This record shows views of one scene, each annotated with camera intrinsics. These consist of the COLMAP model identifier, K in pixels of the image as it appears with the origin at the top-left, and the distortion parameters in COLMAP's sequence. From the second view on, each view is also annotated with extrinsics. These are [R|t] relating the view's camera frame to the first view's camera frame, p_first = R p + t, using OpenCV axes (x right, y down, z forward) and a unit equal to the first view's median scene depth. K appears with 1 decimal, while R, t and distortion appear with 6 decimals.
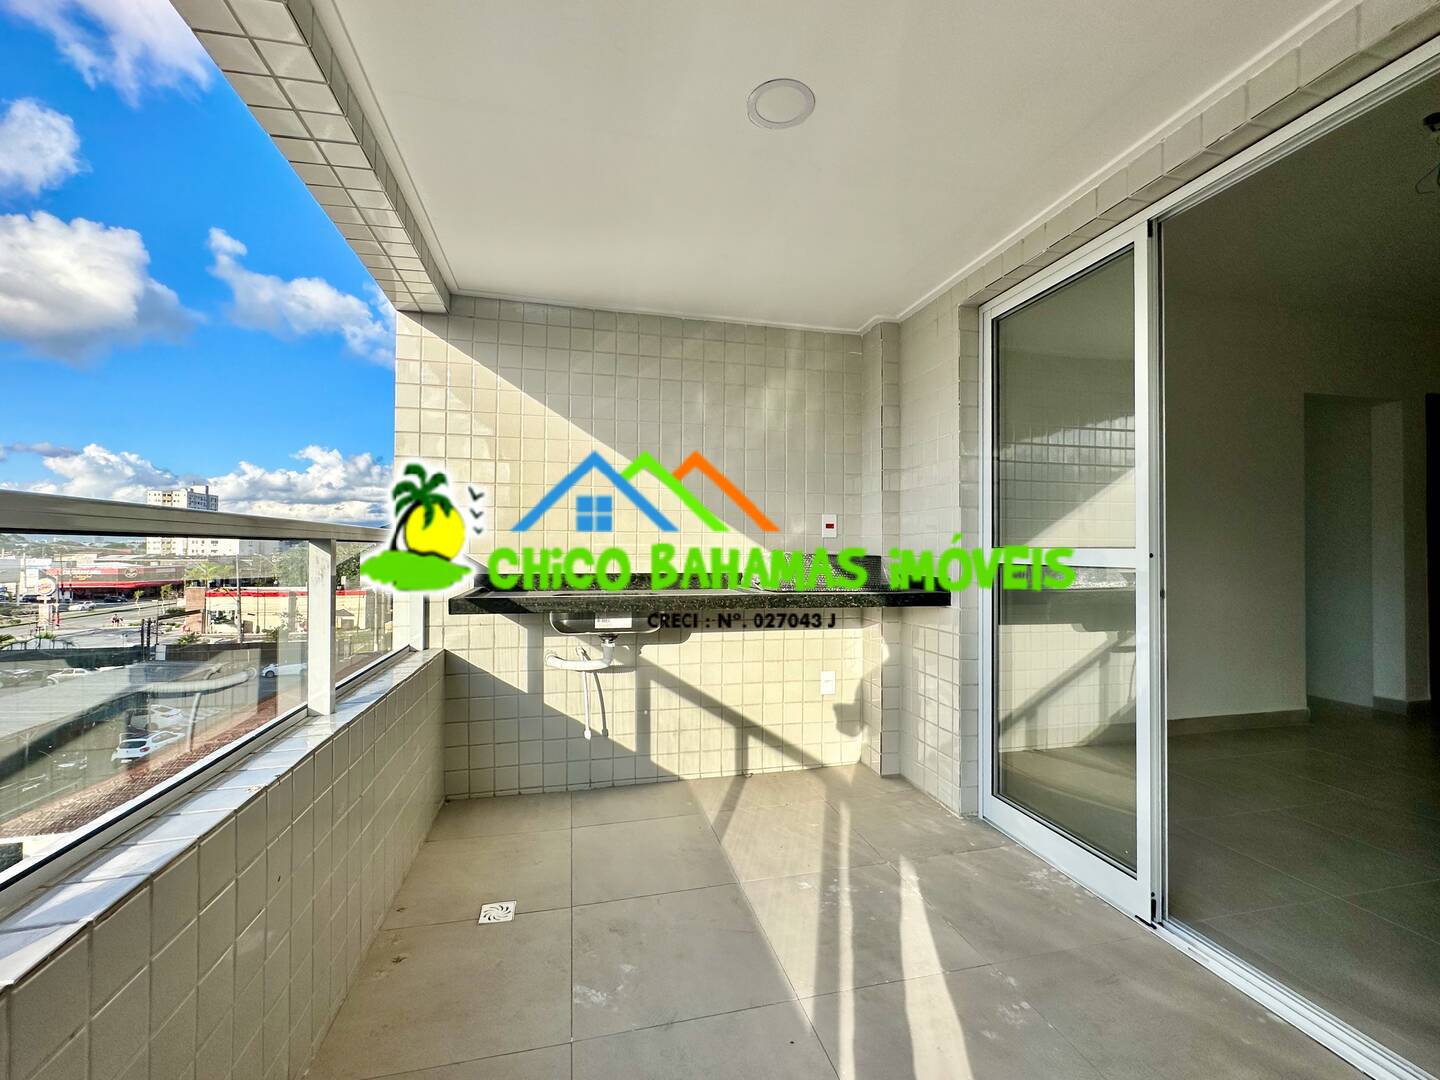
lens RADIAL K [[576.0, 0, 717.9], [0, 576.0, 542.2], [0, 0, 1]] dist [-0.000481, -0.000011]
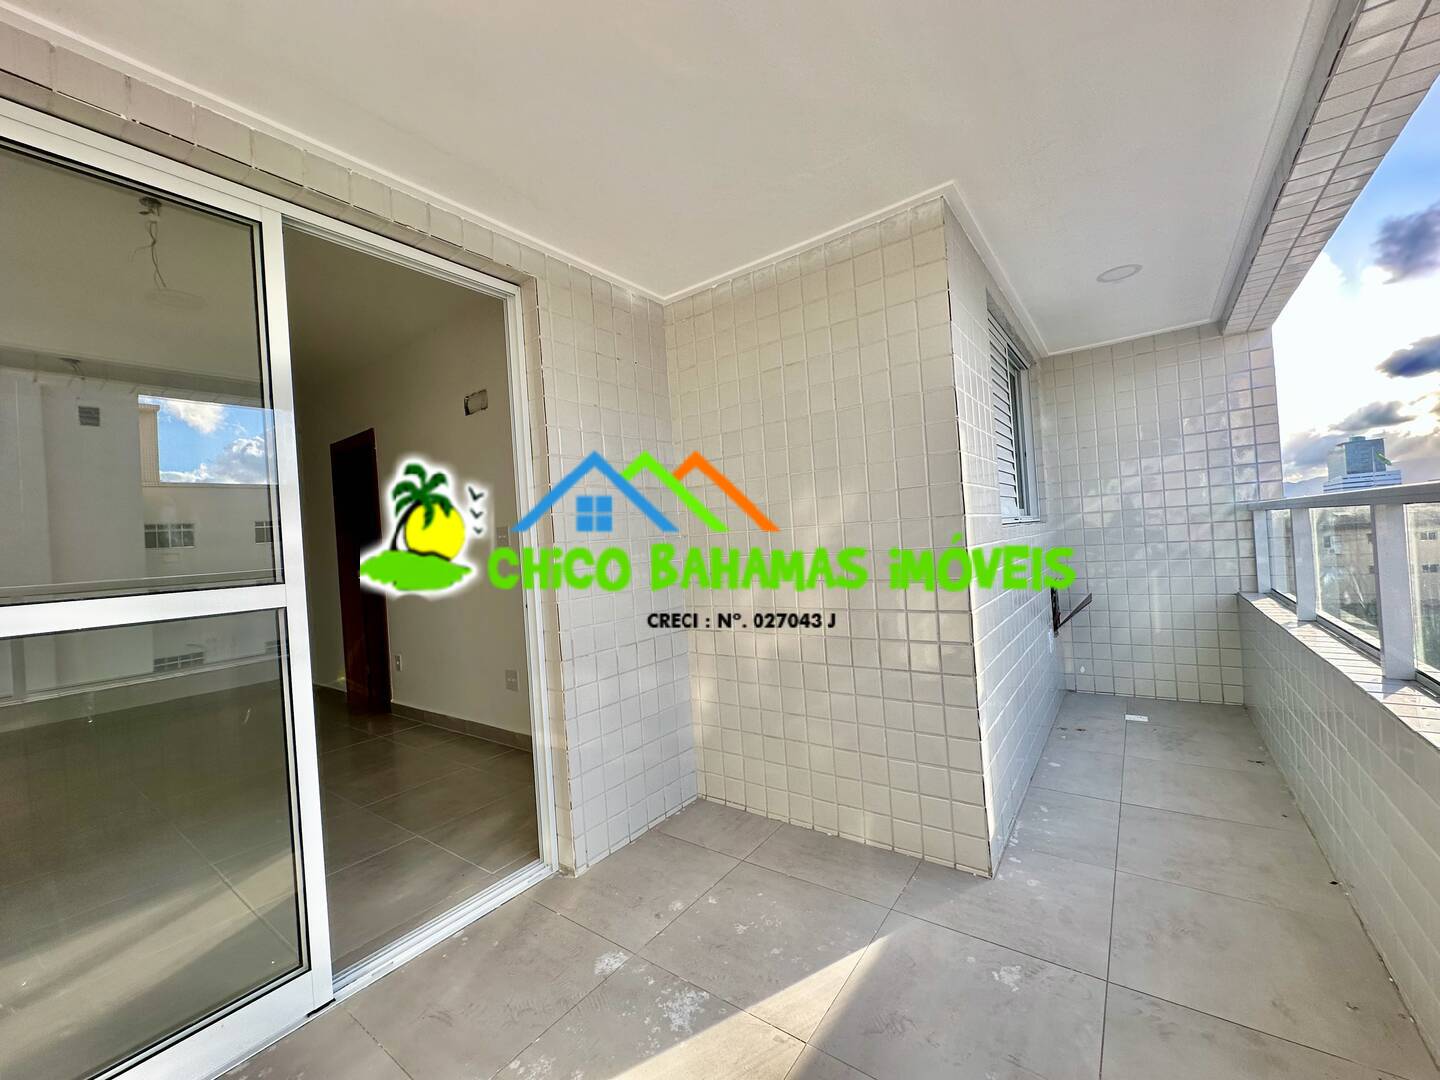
lens RADIAL K [[576.0, 0, 717.9], [0, 576.0, 542.2], [0, 0, 1]] dist [-0.000481, -0.000011]
pose [[-0.634436, 0.037348, 0.772073, -0.394552], [0.052428, 0.998611, -0.005224, -0.014925], [-0.771196, 0.037164, -0.635513, 1.215508]]
